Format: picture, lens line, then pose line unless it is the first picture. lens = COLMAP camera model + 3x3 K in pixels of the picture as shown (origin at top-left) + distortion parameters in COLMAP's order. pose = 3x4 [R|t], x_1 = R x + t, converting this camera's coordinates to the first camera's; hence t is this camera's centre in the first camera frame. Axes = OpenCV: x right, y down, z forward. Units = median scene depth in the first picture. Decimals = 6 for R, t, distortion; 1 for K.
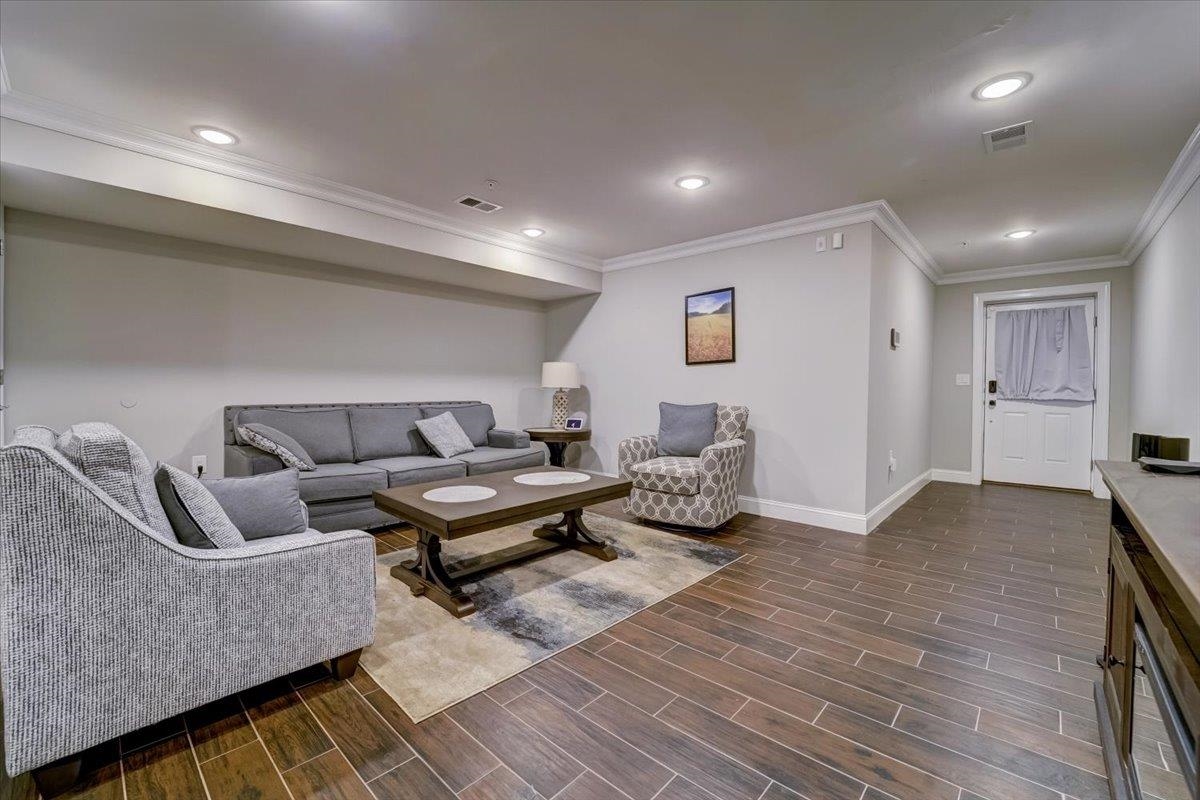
lens RADIAL K [[475.9, 0, 628.9], [0, 475.9, 397.8], [0, 0, 1]] dist [0.000341, 0.000064]
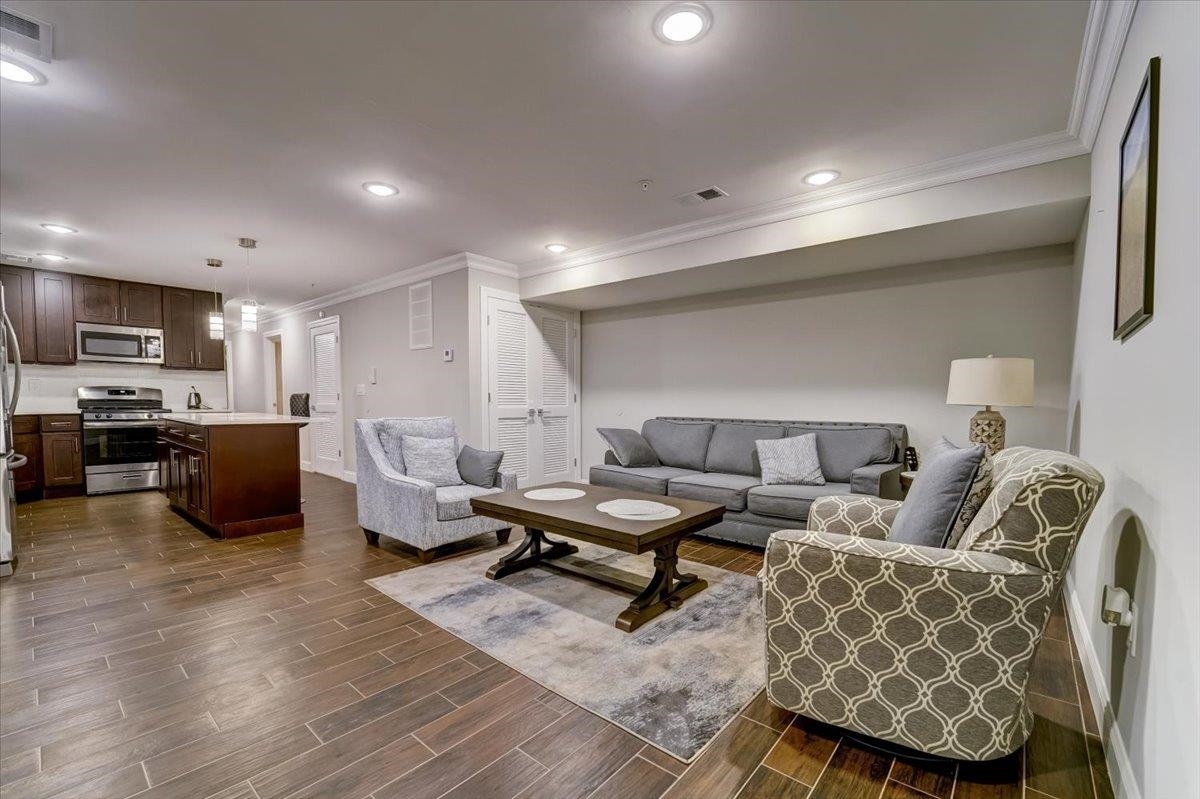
lens RADIAL K [[508.2, 0, 599.2], [0, 508.2, 435.0], [0, 0, 1]] dist [-0.023818, -0.000084]
pose [[0.007344, 0.058896, -0.998237, 0.542500], [-0.029992, 0.997828, 0.058652, -0.010147], [0.999523, 0.029509, 0.009095, 0.685168]]
